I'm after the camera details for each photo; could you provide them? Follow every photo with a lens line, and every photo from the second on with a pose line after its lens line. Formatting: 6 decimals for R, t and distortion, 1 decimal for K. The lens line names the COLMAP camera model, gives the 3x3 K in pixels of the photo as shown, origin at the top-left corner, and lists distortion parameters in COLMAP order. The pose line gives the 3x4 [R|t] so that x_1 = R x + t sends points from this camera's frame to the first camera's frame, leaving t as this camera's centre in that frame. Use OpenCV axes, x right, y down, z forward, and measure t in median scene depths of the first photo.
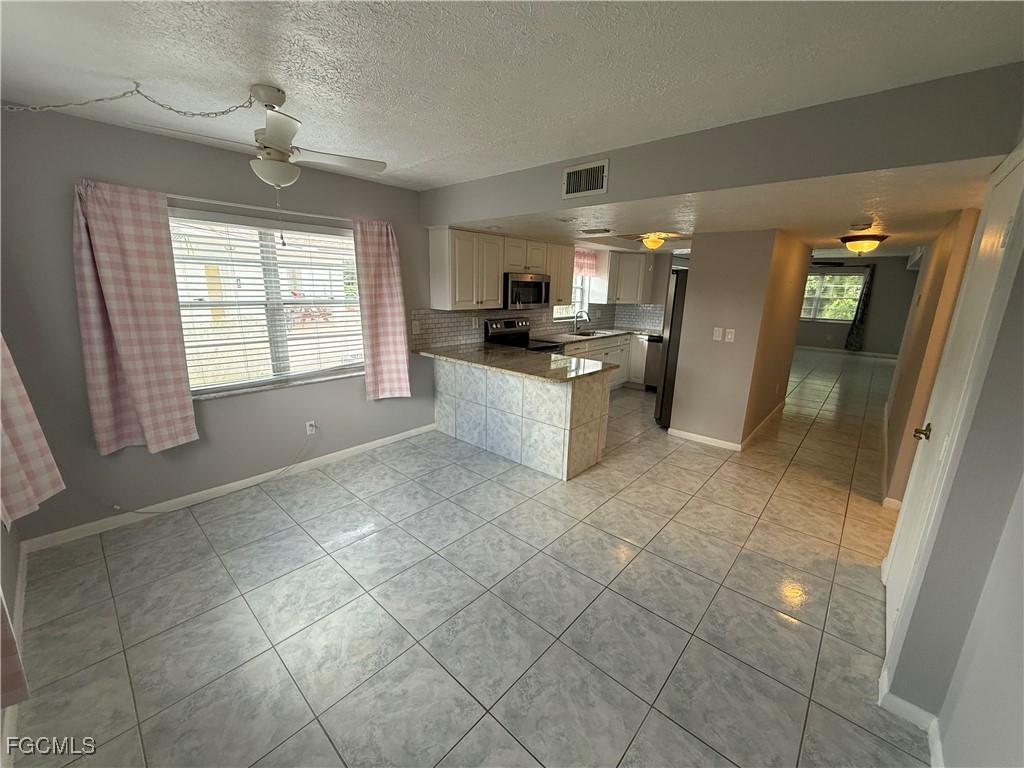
lens RADIAL K [[408.2, 0, 512.0], [0, 408.2, 384.0], [0, 0, 1]] dist [0.001012, 0.000255]
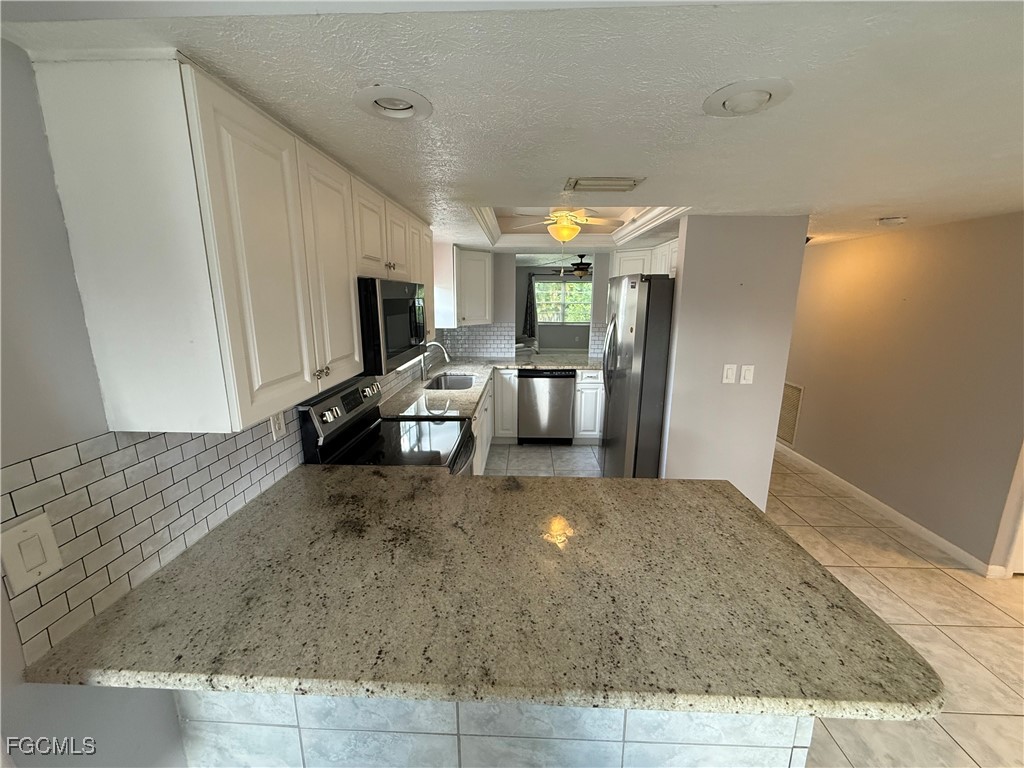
lens RADIAL K [[408.2, 0, 512.0], [0, 408.2, 384.0], [0, 0, 1]] dist [0.001012, 0.000255]
pose [[0.764036, -0.153627, 0.626616, -0.157280], [0.162674, 0.985728, 0.043321, -0.174158], [-0.624328, 0.068836, 0.778123, 0.645343]]
